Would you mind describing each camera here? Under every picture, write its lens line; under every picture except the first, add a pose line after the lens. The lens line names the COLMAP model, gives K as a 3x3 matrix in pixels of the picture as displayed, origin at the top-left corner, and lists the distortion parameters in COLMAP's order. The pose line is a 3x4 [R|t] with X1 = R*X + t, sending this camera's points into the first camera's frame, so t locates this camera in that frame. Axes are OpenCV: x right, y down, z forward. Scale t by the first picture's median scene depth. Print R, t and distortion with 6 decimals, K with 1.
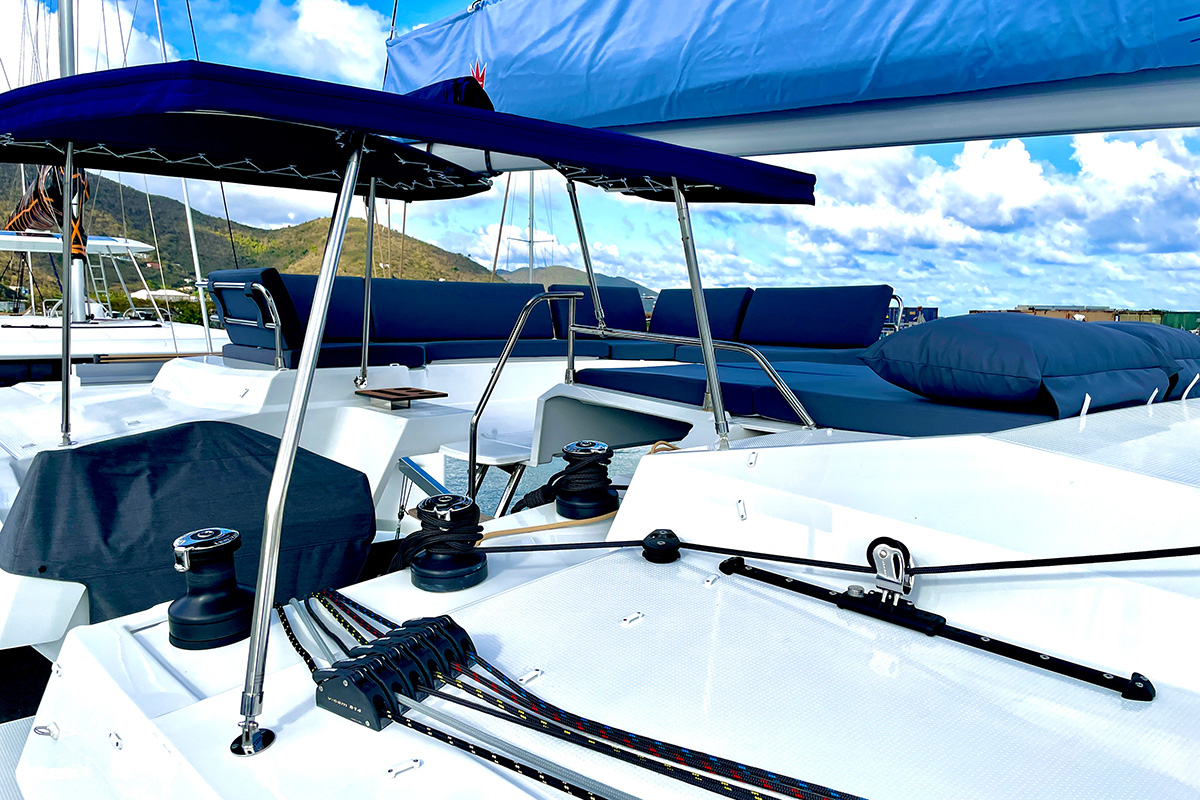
lens RADIAL K [[911.5, 0, 600.0], [0, 911.5, 380.9], [0, 0, 1]] dist [0.114417, -0.181114]
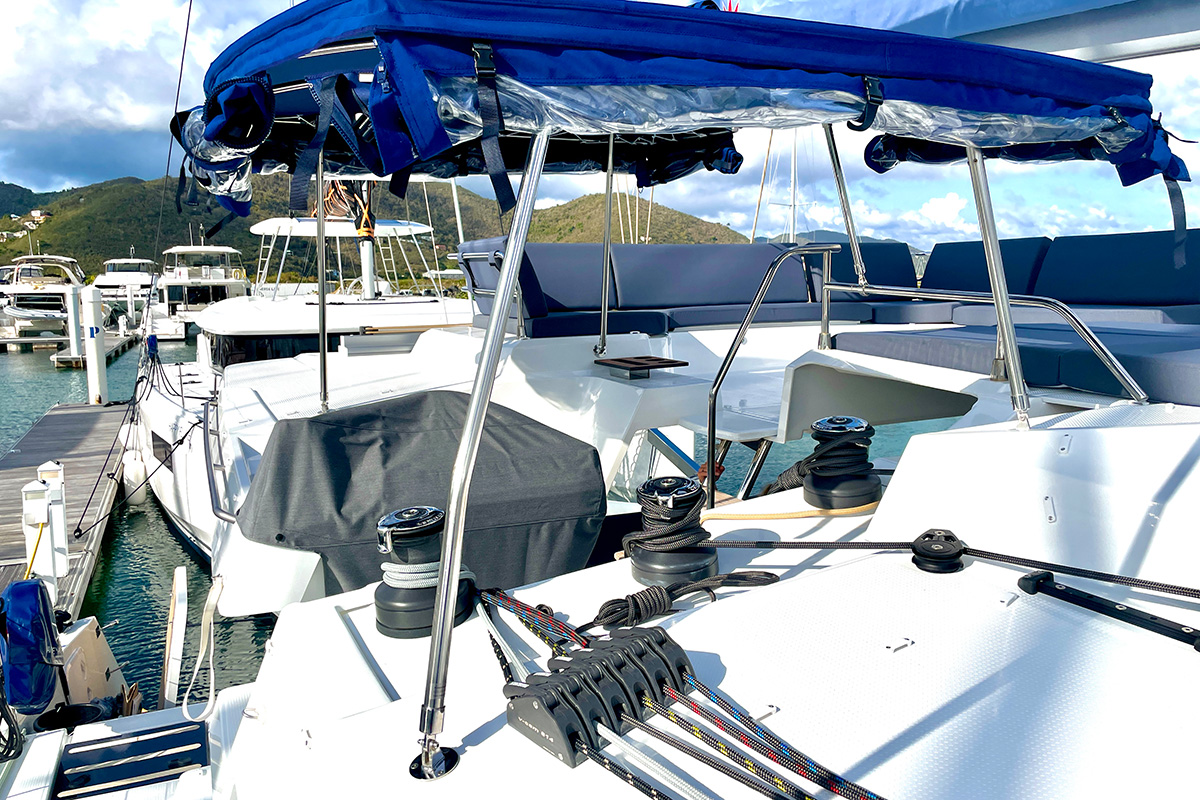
lens RADIAL K [[911.5, 0, 600.0], [0, 911.5, 380.9], [0, 0, 1]] dist [0.114417, -0.181114]
pose [[0.960682, 0.001672, -0.277645, 0.006978], [0.007408, 0.999471, 0.031652, 0.004459], [0.277552, -0.032465, 0.960162, 0.128382]]
